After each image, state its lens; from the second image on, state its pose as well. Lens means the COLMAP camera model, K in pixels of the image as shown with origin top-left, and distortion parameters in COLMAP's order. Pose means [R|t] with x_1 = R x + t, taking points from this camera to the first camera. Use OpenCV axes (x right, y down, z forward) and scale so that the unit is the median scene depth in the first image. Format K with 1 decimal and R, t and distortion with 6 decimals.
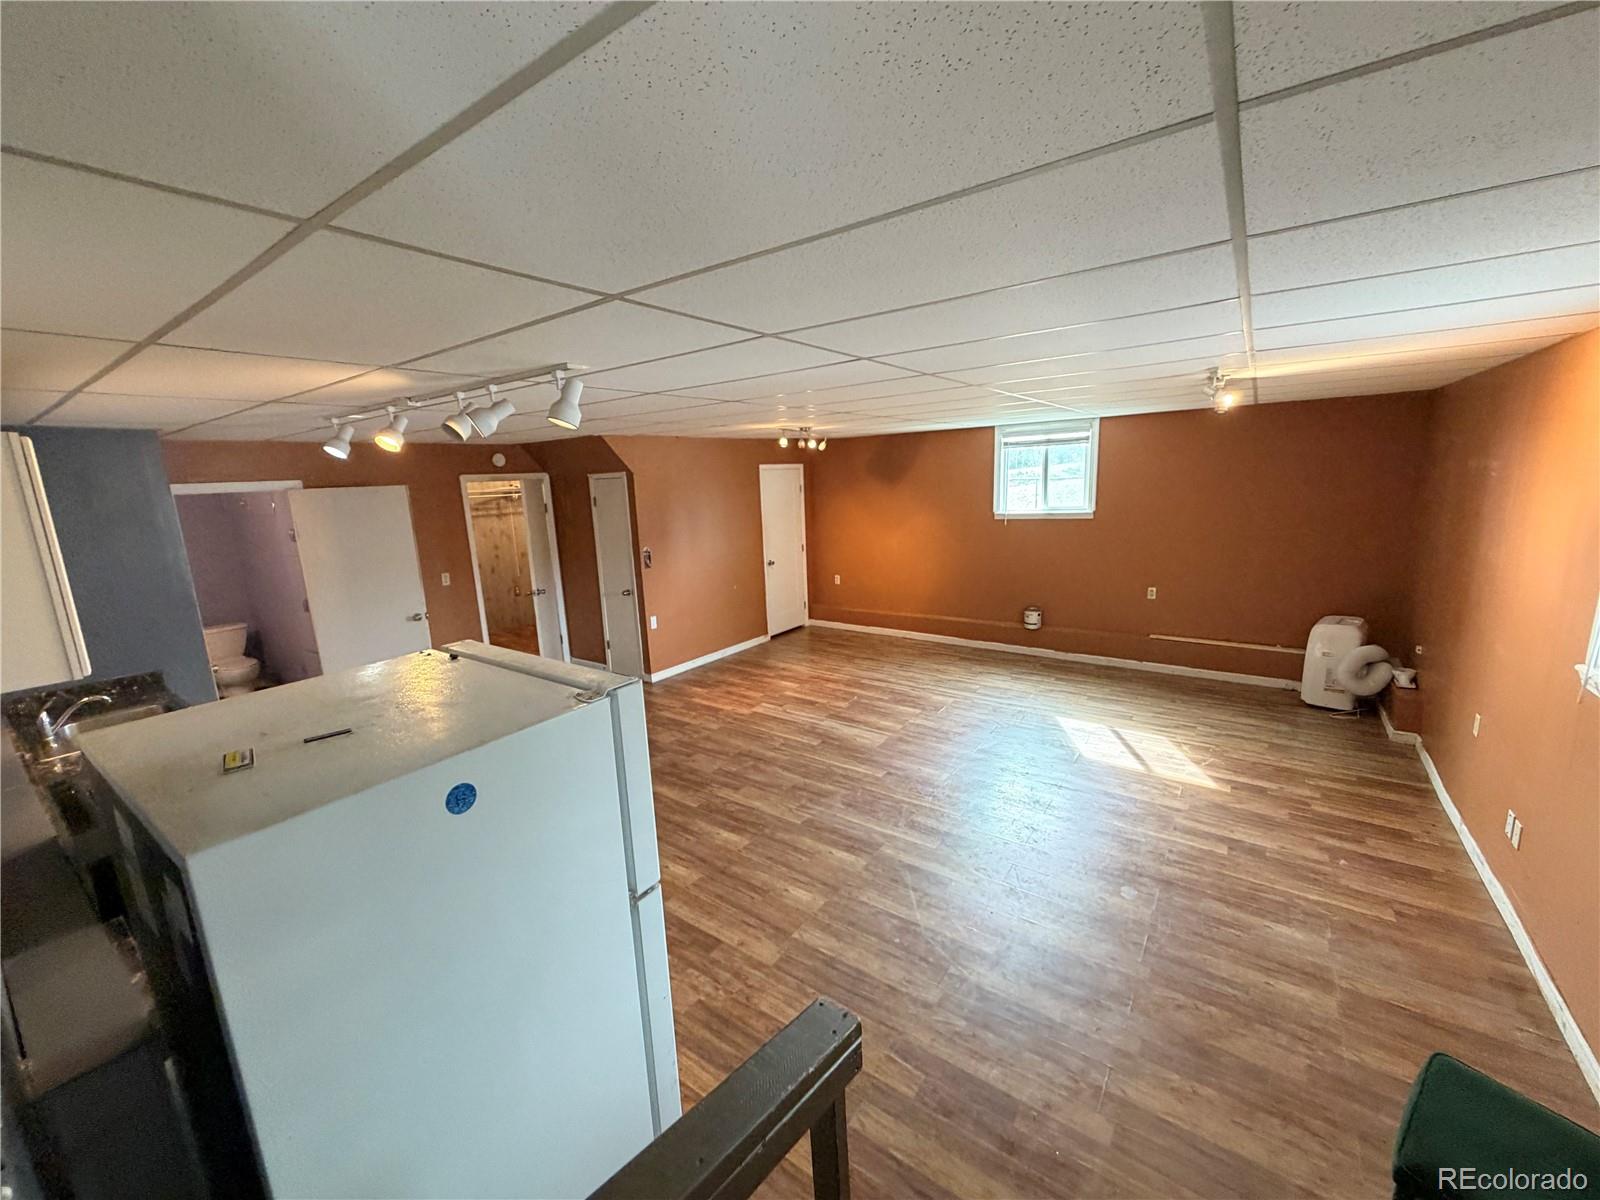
lens RADIAL K [[637.6, 0, 796.2], [0, 637.6, 597.3], [0, 0, 1]] dist [-0.001067, 0.000224]
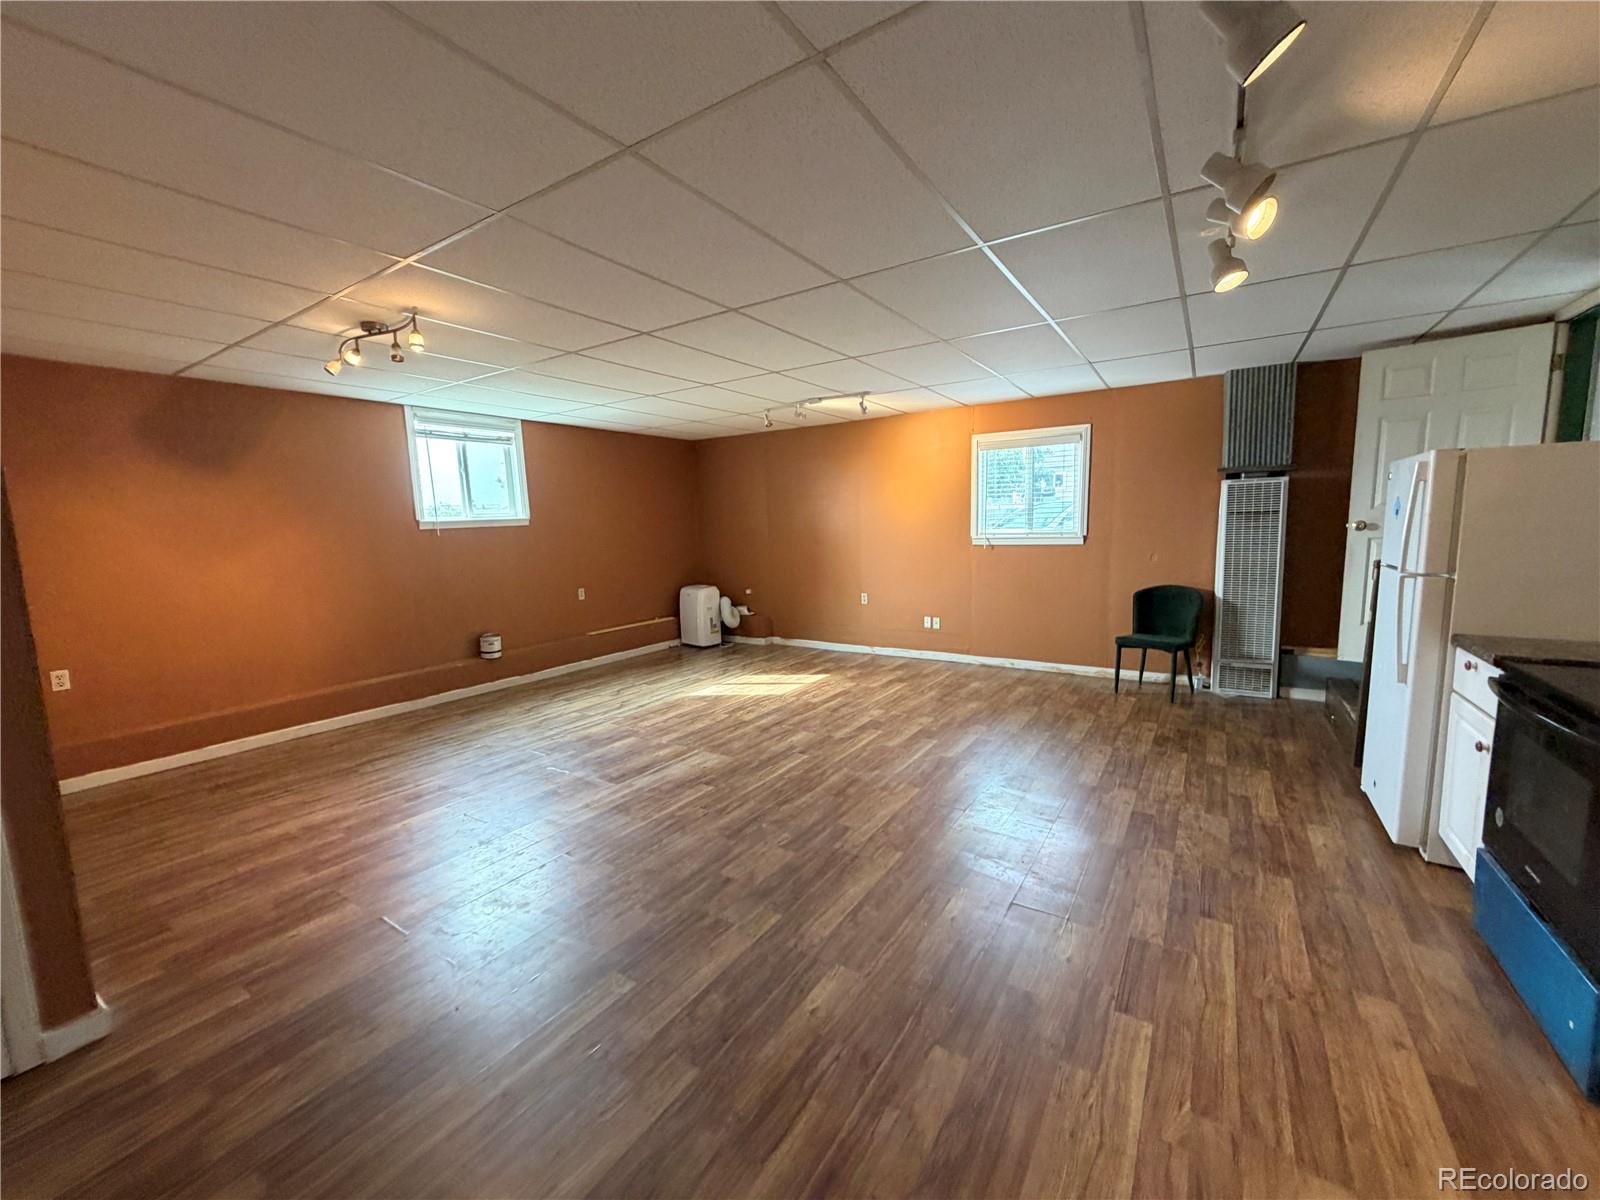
lens RADIAL K [[637.6, 0, 797.0], [0, 637.6, 599.1], [0, 0, 1]] dist [-0.001067, 0.000224]
pose [[-0.040002, -0.079589, 0.996025, -0.645080], [0.220135, 0.971628, 0.086481, -0.014265], [-0.974649, 0.222719, -0.021347, 0.849224]]
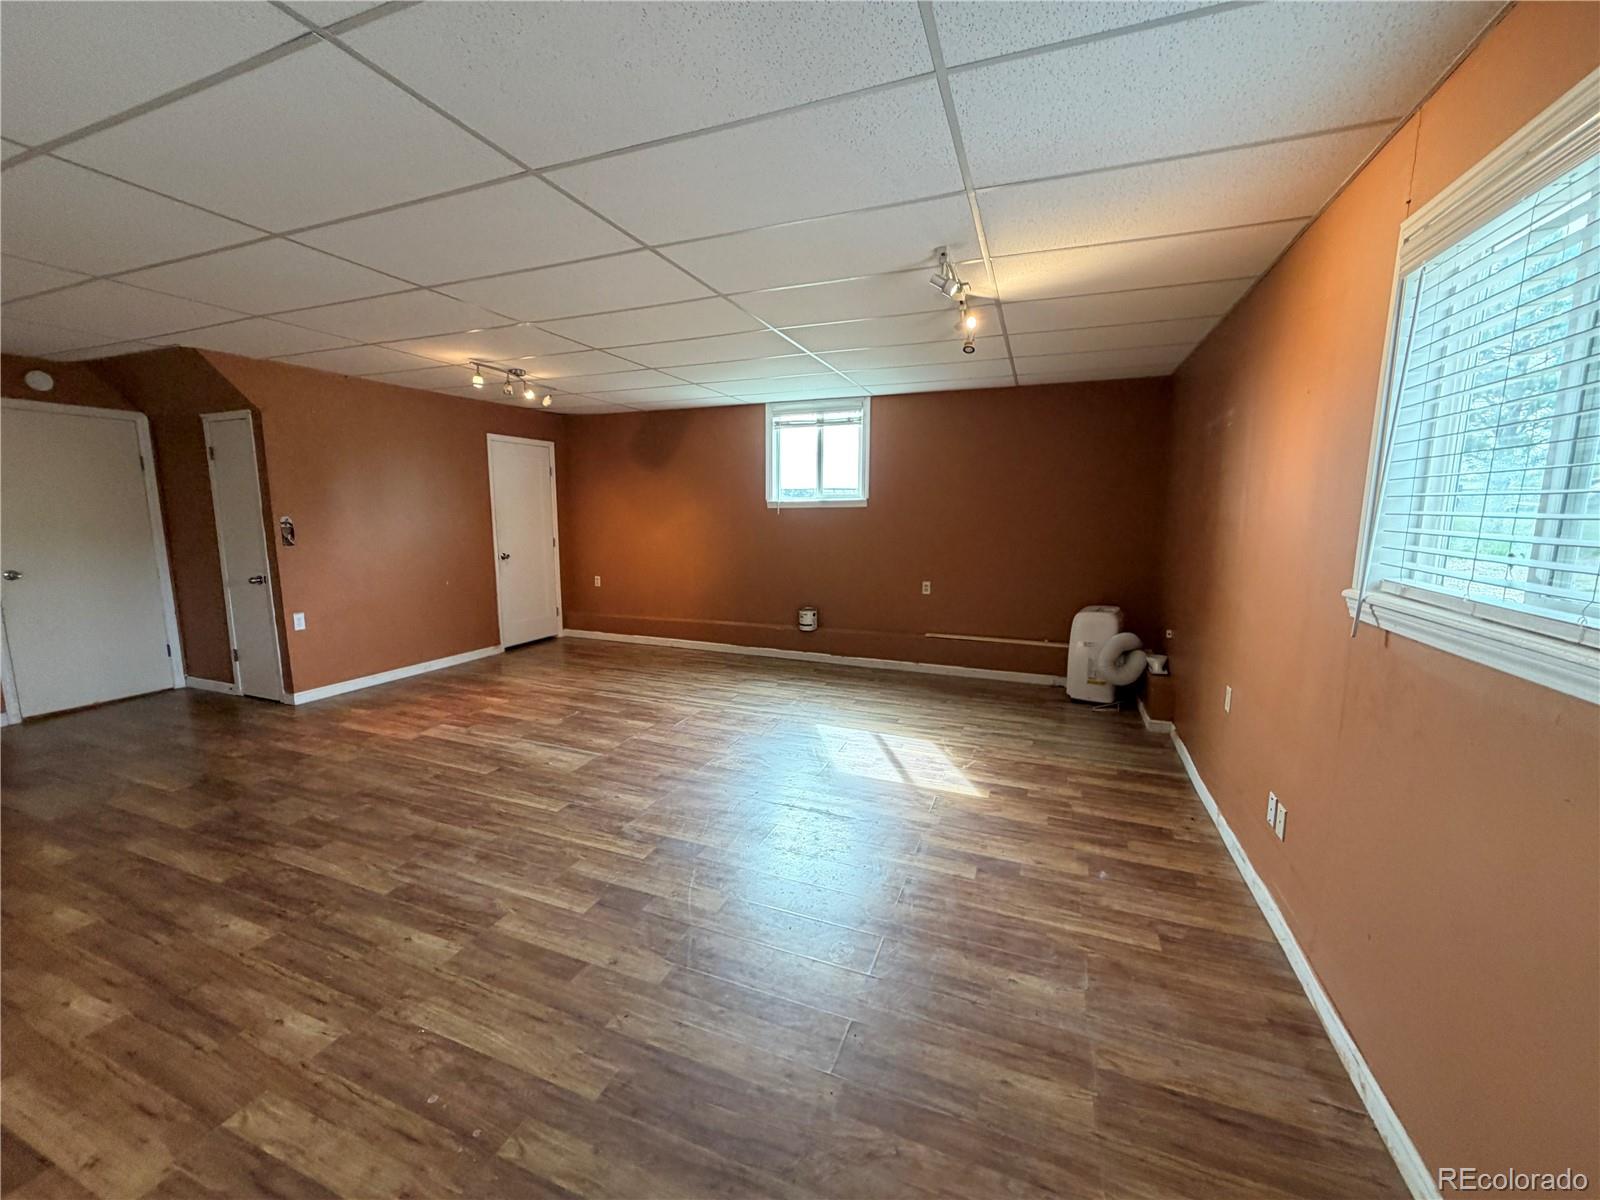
lens RADIAL K [[637.6, 0, 794.7], [0, 637.6, 598.9], [0, 0, 1]] dist [-0.001067, 0.000224]
pose [[0.968954, 0.006747, 0.247148, 0.183791], [0.006602, 0.998565, -0.053145, 0.071666], [-0.247152, 0.053126, 0.967519, 0.197193]]
